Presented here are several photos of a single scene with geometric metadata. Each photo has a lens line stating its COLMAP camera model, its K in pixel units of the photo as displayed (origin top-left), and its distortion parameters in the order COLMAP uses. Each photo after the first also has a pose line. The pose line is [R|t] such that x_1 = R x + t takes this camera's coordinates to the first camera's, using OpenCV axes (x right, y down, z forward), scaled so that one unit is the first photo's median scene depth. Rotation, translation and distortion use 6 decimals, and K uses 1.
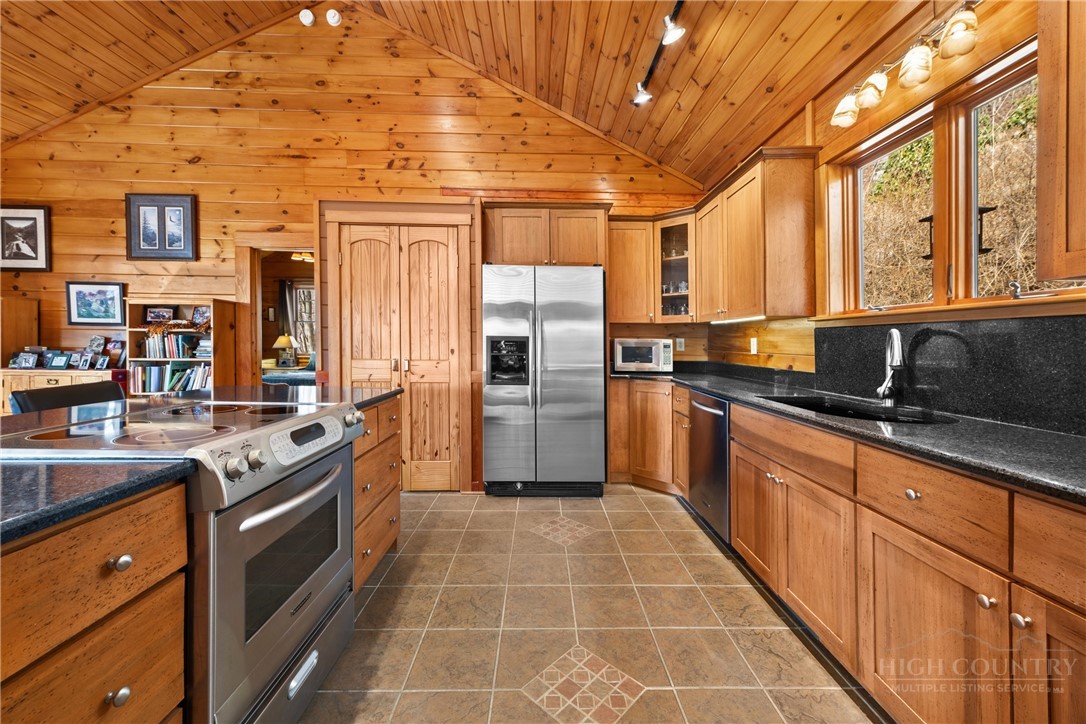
lens RADIAL K [[430.4, 0, 547.5], [0, 430.4, 346.5], [0, 0, 1]] dist [0.012806, -0.000453]
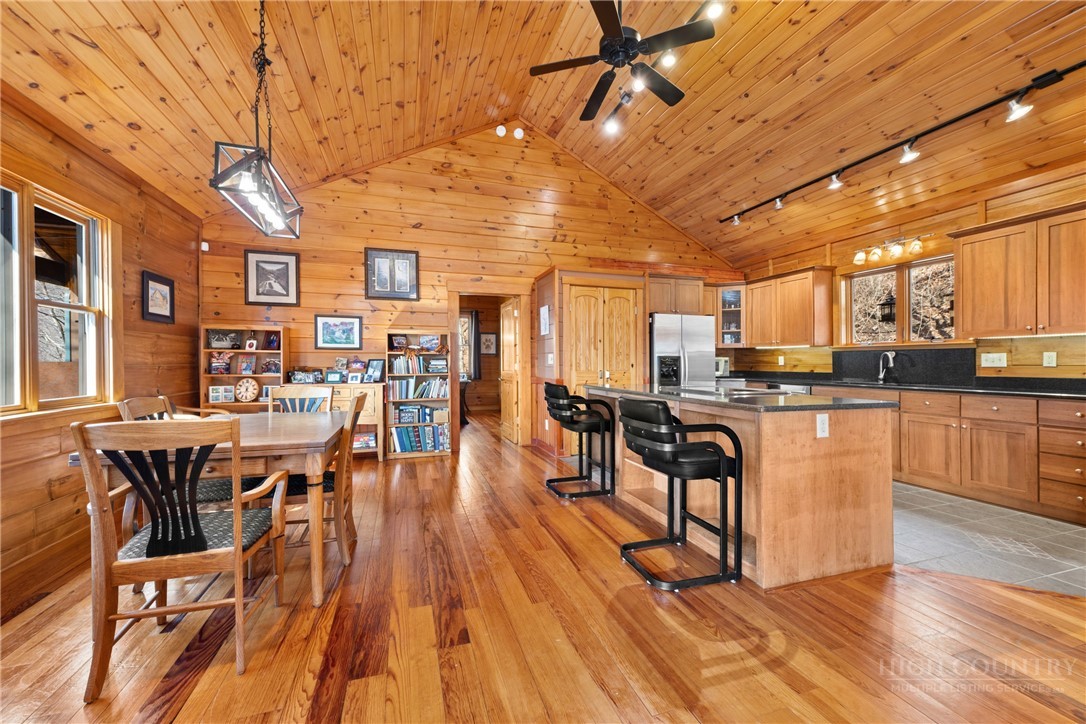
lens RADIAL K [[427.0, 0, 543.0], [0, 427.0, 367.7], [0, 0, 1]] dist [0.013331, -0.000268]
pose [[0.957060, -0.013167, 0.289590, -0.832260], [0.011721, 0.999909, 0.006727, 0.003582], [-0.289653, -0.003044, 0.957127, -0.371367]]
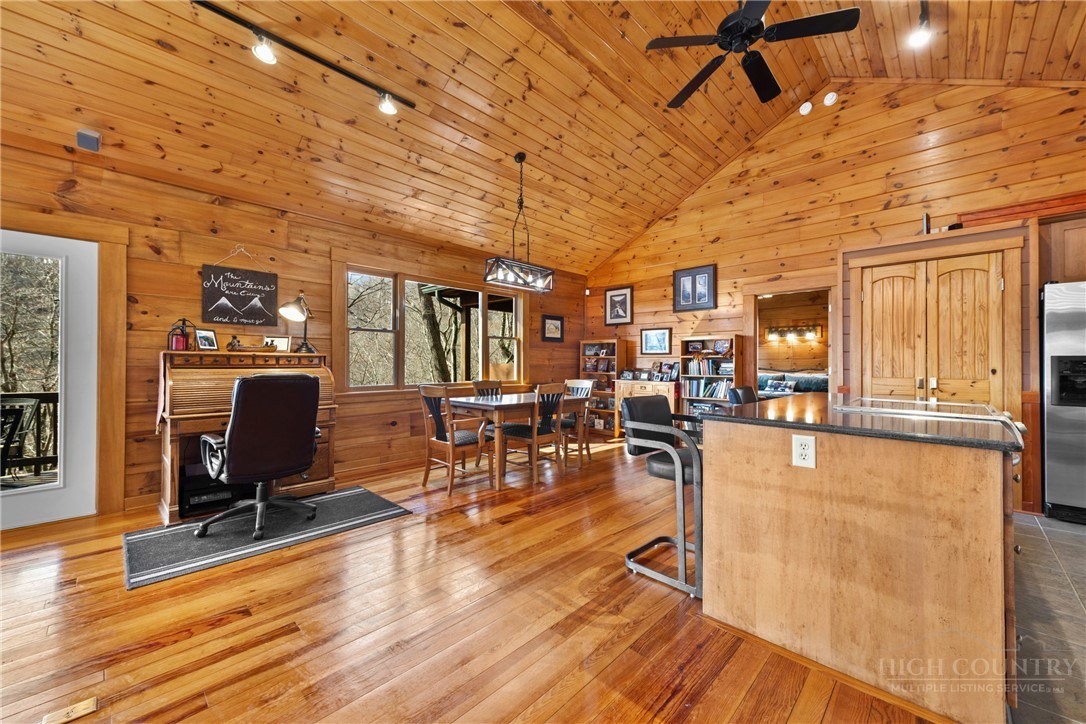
lens RADIAL K [[419.4, 0, 544.4], [0, 419.4, 369.1], [0, 0, 1]] dist [0.008651, -0.000416]
pose [[0.705709, 0.002652, -0.708497, -0.215724], [-0.004721, 0.999988, -0.000959, 0.009584], [0.708486, 0.004021, 0.705713, -0.406089]]
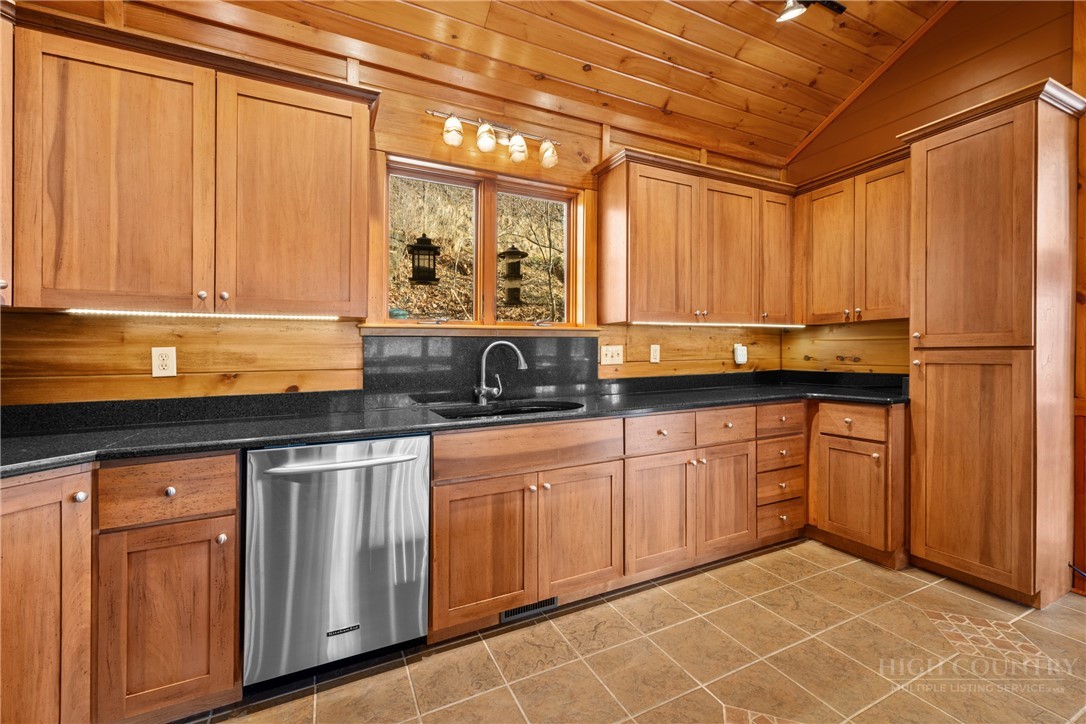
lens RADIAL K [[440.7, 0, 536.4], [0, 440.7, 343.7], [0, 0, 1]] dist [0.003021, 0.000126]
pose [[-0.411563, 0.009906, 0.911327, -0.187137], [0.015238, 0.999876, -0.003987, -0.011620], [-0.911254, 0.012246, -0.411663, 0.647239]]
